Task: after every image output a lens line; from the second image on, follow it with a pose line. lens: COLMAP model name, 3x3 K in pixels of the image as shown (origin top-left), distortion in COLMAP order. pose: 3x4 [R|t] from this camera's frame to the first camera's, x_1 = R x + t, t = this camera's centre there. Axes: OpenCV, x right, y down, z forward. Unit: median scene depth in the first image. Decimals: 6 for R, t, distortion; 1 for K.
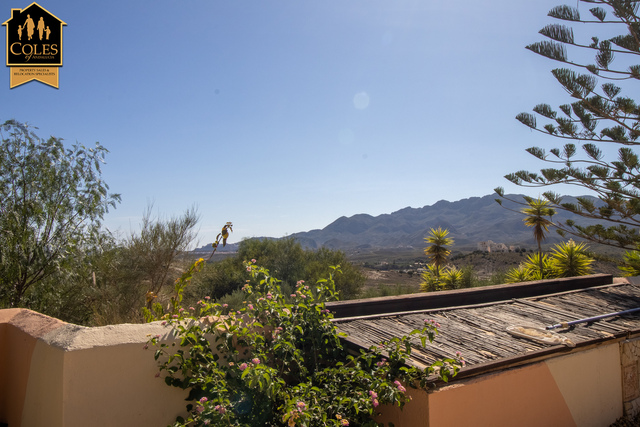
lens RADIAL K [[499.2, 0, 320.0], [0, 499.2, 213.5], [0, 0, 1]] dist [0.007090, 0.000127]
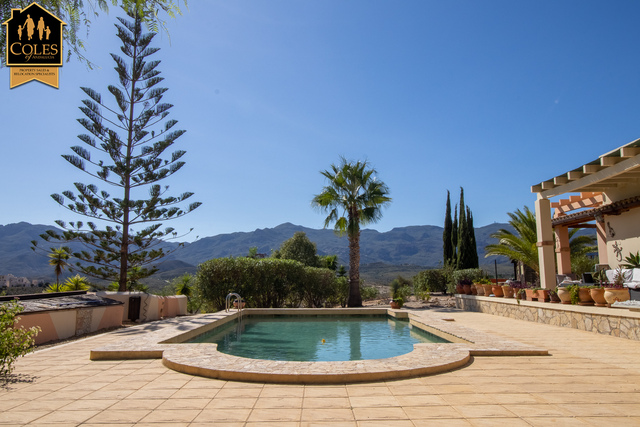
lens RADIAL K [[499.2, 0, 320.0], [0, 499.2, 213.5], [0, 0, 1]] dist [0.007090, 0.000127]
pose [[0.637017, 0.108778, 0.763136, -0.291561], [-0.056313, 0.993915, -0.094667, -0.039537], [-0.768790, 0.017330, 0.639266, -0.727366]]
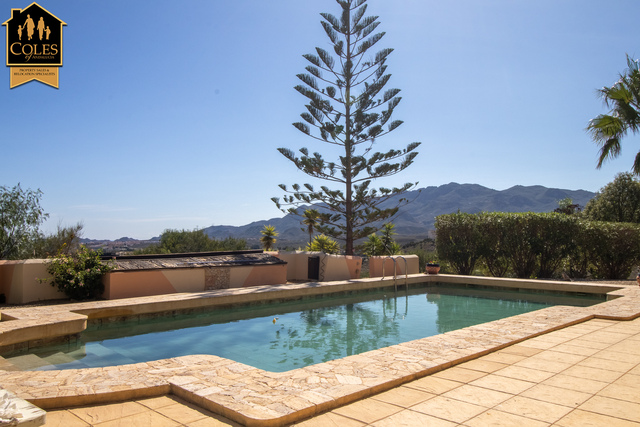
lens RADIAL K [[499.9, 0, 319.4], [0, 499.9, 195.6], [0, 0, 1]] dist [0.004754, 0.004620]
pose [[0.997351, 0.002355, 0.072702, 0.397724], [-0.001435, 0.999918, -0.012705, -0.061258], [-0.072726, 0.012567, 0.997273, -0.808356]]
